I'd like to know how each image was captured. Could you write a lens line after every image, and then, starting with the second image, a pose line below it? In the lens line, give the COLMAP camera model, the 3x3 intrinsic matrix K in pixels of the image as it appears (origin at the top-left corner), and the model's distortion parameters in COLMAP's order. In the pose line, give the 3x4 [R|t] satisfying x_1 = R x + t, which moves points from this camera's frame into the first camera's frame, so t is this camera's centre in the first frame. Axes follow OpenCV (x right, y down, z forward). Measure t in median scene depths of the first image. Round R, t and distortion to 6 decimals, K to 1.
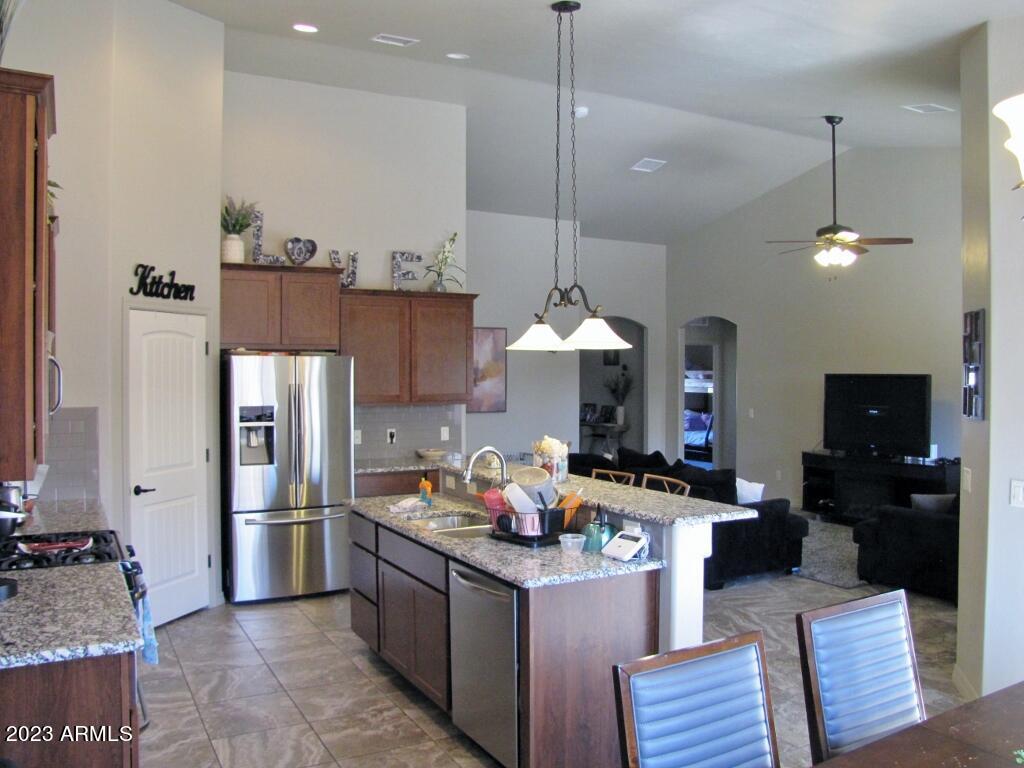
lens RADIAL K [[859.2, 0, 530.1], [0, 859.2, 381.0], [0, 0, 1]] dist [-0.187459, 0.170137]
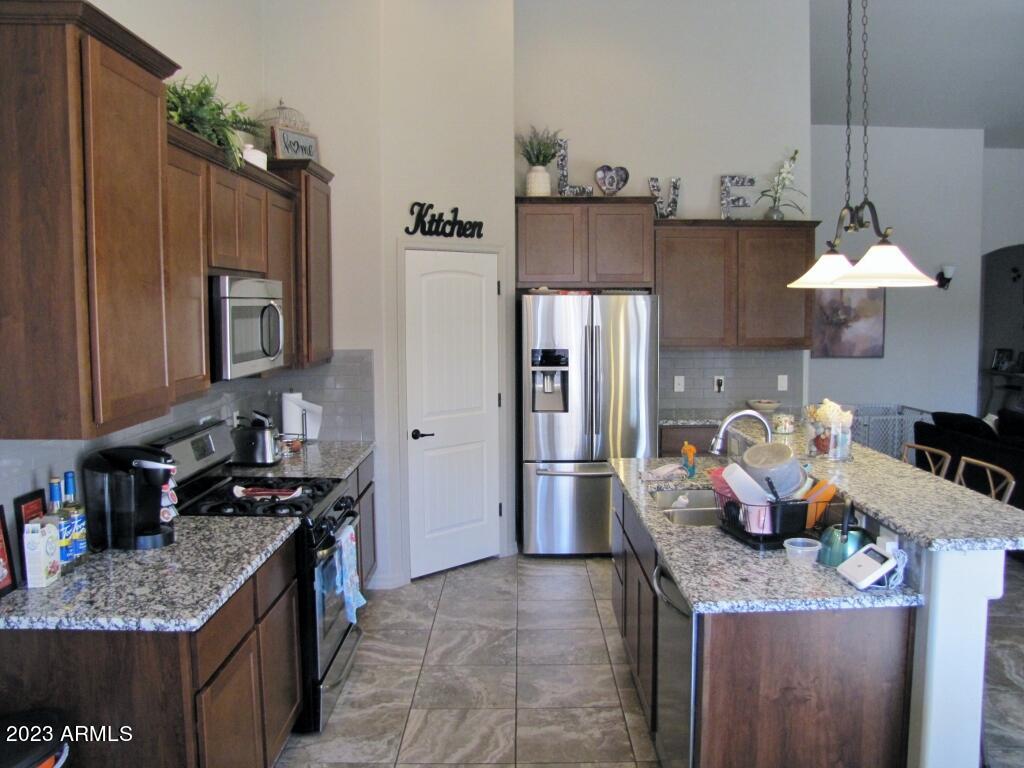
lens RADIAL K [[859.2, 0, 530.1], [0, 859.2, 381.0], [0, 0, 1]] dist [-0.187459, 0.170137]
pose [[0.877574, 0.037405, -0.477979, 0.124592], [-0.001138, 0.997112, 0.075940, -0.008226], [0.479439, -0.066098, 0.875082, 0.176020]]
